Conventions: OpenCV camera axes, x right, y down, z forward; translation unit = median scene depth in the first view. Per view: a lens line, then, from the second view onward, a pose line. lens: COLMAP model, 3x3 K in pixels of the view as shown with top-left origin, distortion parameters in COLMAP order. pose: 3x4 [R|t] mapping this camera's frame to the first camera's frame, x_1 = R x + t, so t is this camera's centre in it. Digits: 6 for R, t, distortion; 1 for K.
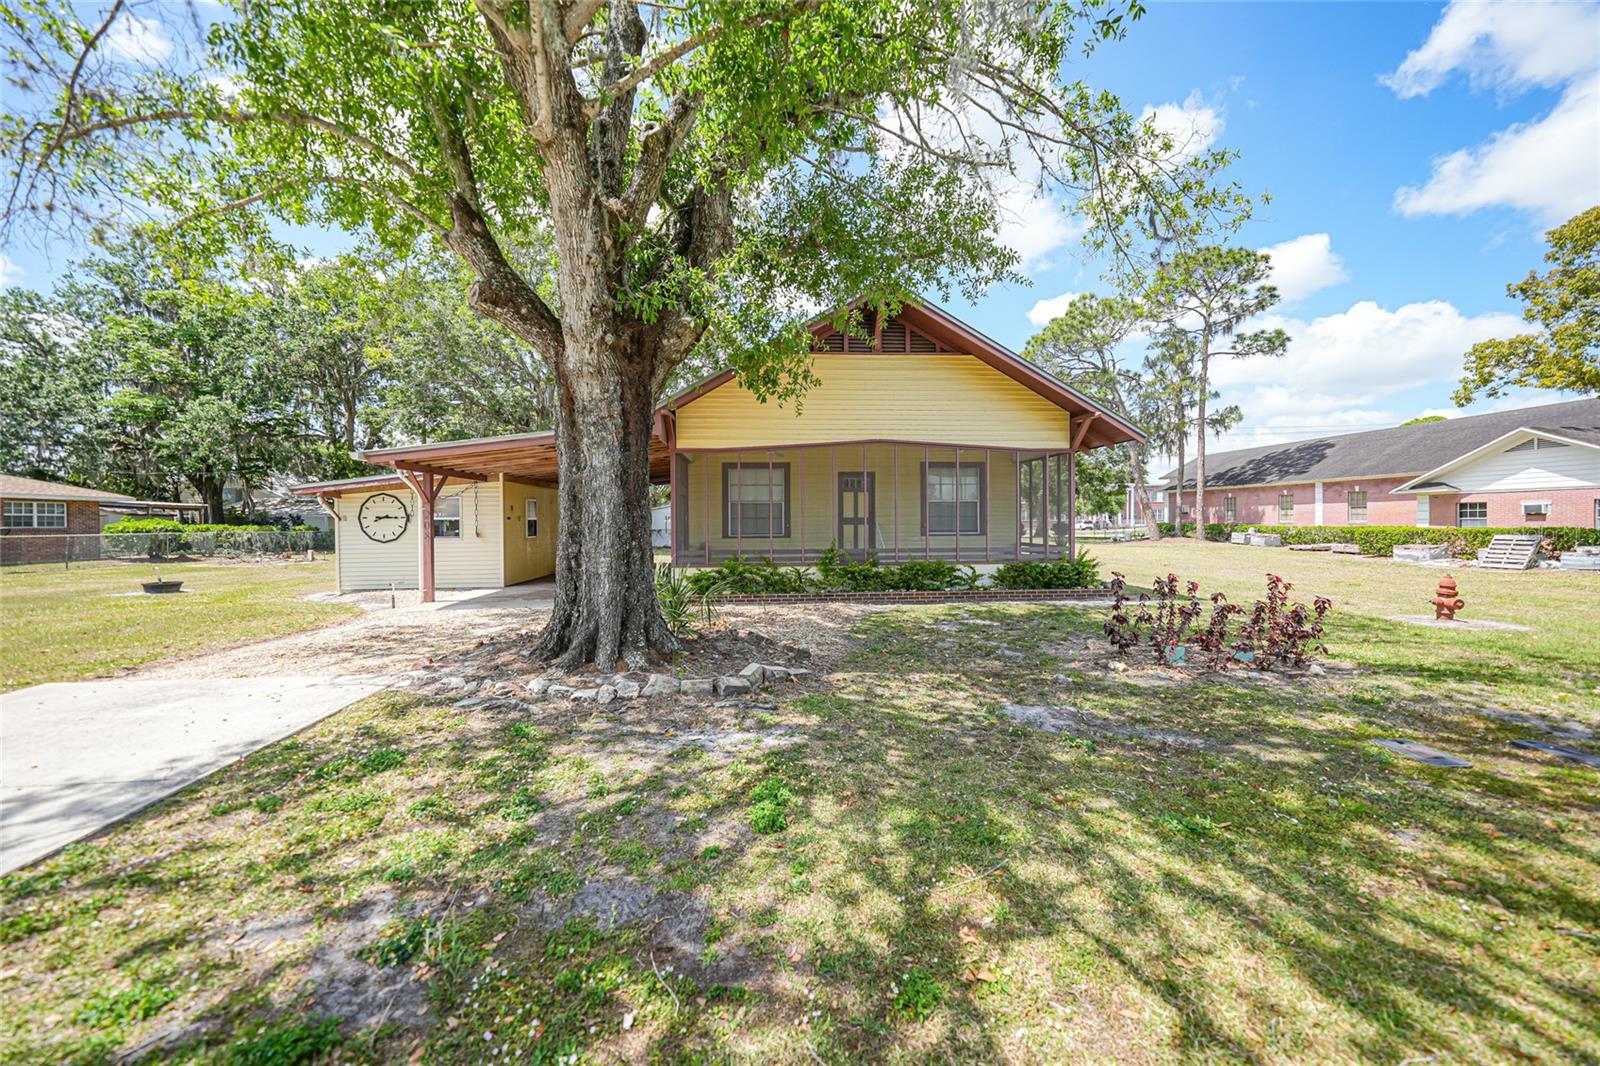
lens RADIAL K [[566.3, 0, 800.0], [0, 566.3, 533.0], [0, 0, 1]] dist [-0.030190, 0.007129]
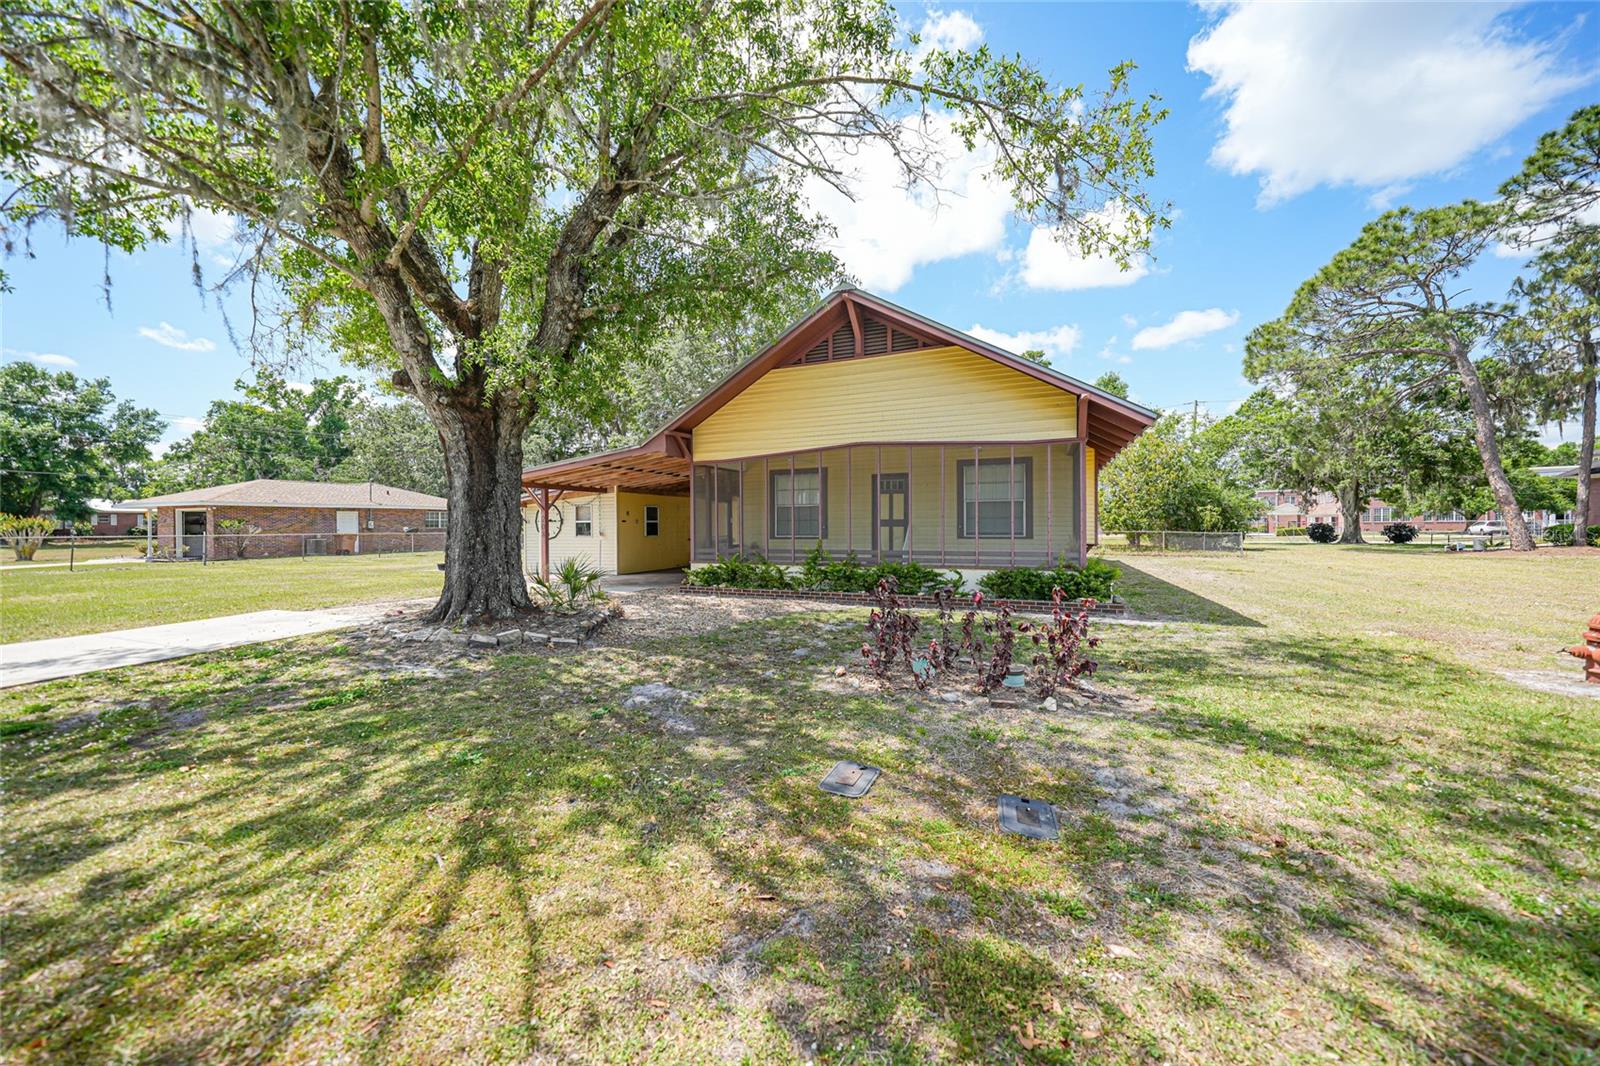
lens RADIAL K [[566.3, 0, 800.0], [0, 566.3, 533.0], [0, 0, 1]] dist [-0.030190, 0.007129]
pose [[0.892992, 0.005689, -0.450037, 0.490304], [-0.007122, 0.999974, -0.001491, -0.000734], [0.450017, 0.004537, 0.893008, 0.045770]]
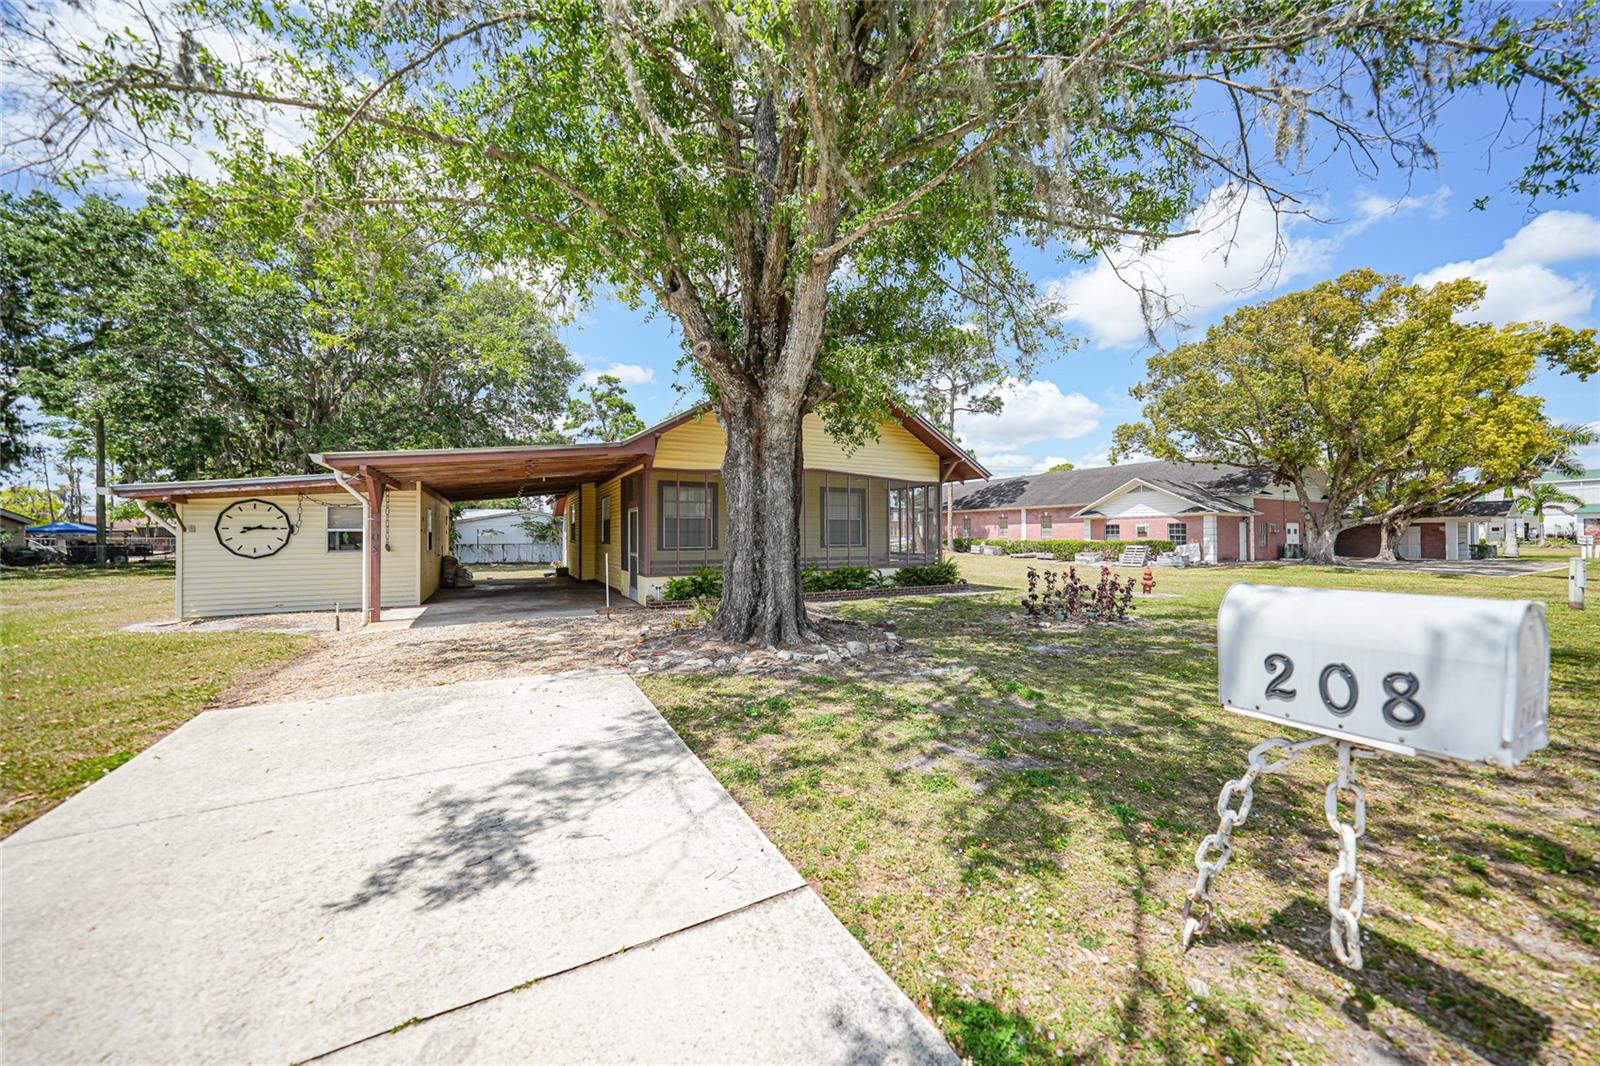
lens RADIAL K [[557.9, 0, 798.3], [0, 557.9, 529.9], [0, 0, 1]] dist [-0.029477, 0.006569]
pose [[0.912155, 0.007643, 0.409775, -0.386712], [0.006013, 0.999469, -0.032028, 0.006687], [-0.409802, 0.031678, 0.911624, -0.089240]]
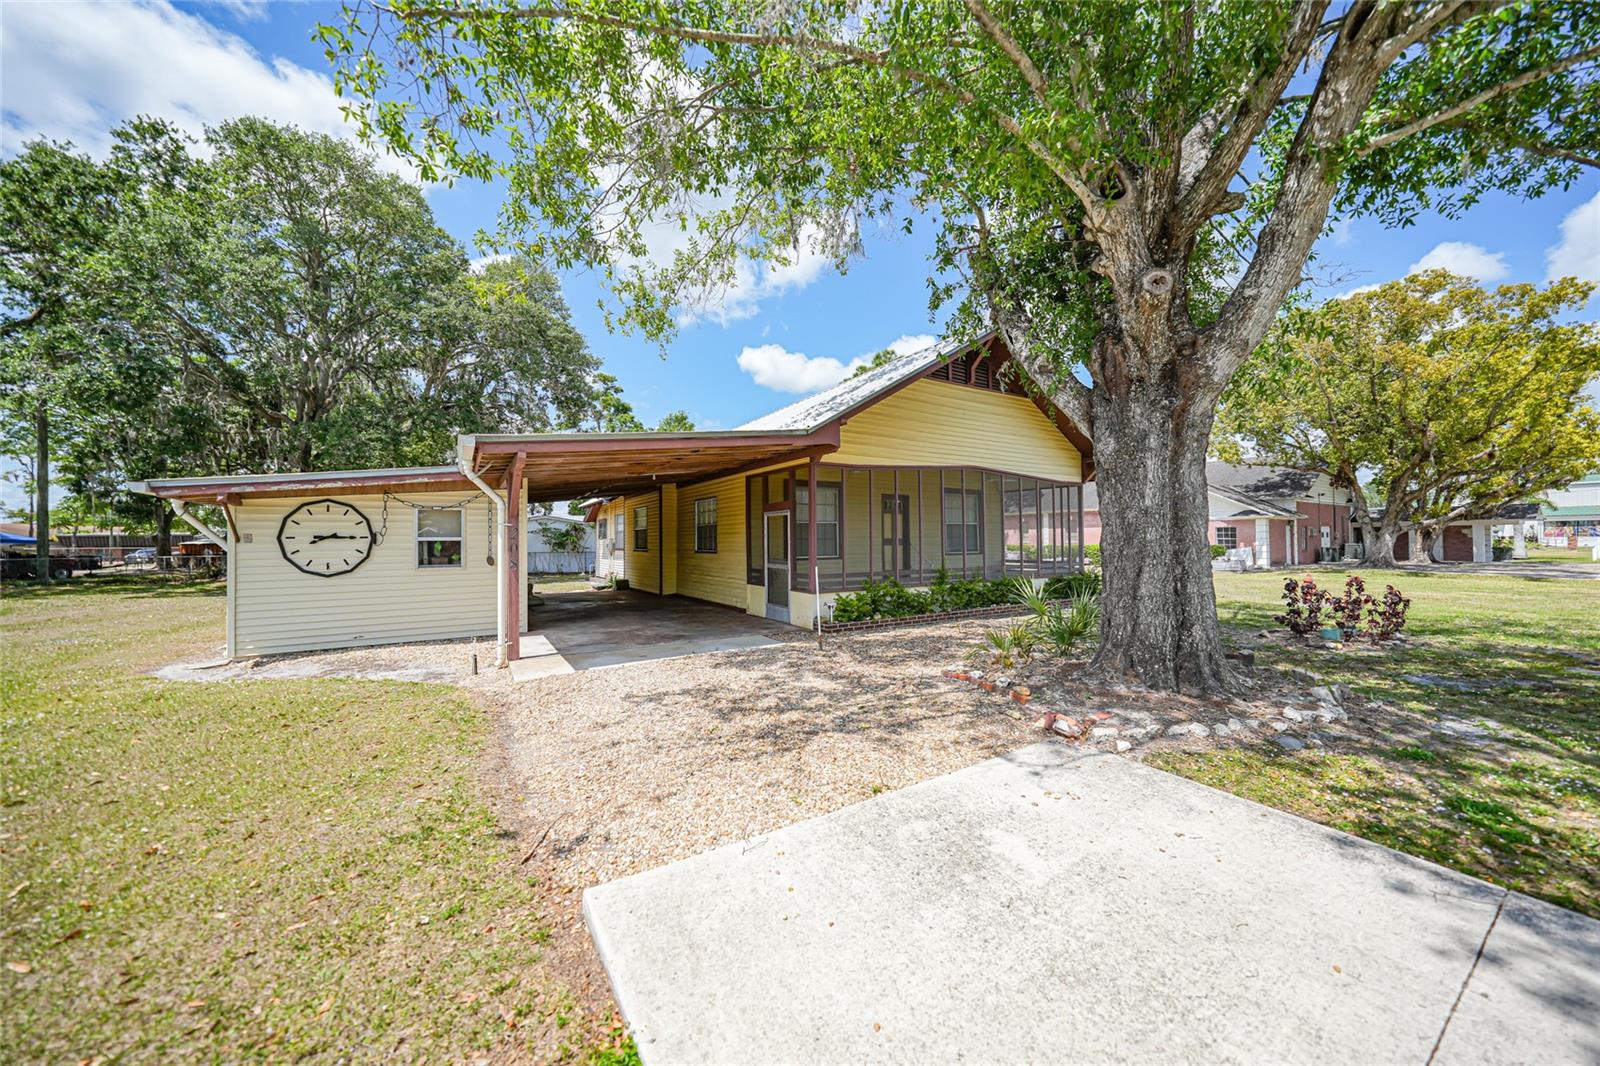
lens RADIAL K [[556.2, 0, 795.0], [0, 556.2, 533.9], [0, 0, 1]] dist [-0.029036, 0.006060]
pose [[0.885161, 0.004632, 0.465263, -0.644444], [0.012749, 0.999334, -0.034203, -0.003801], [-0.465111, 0.036207, 0.884512, 0.224311]]
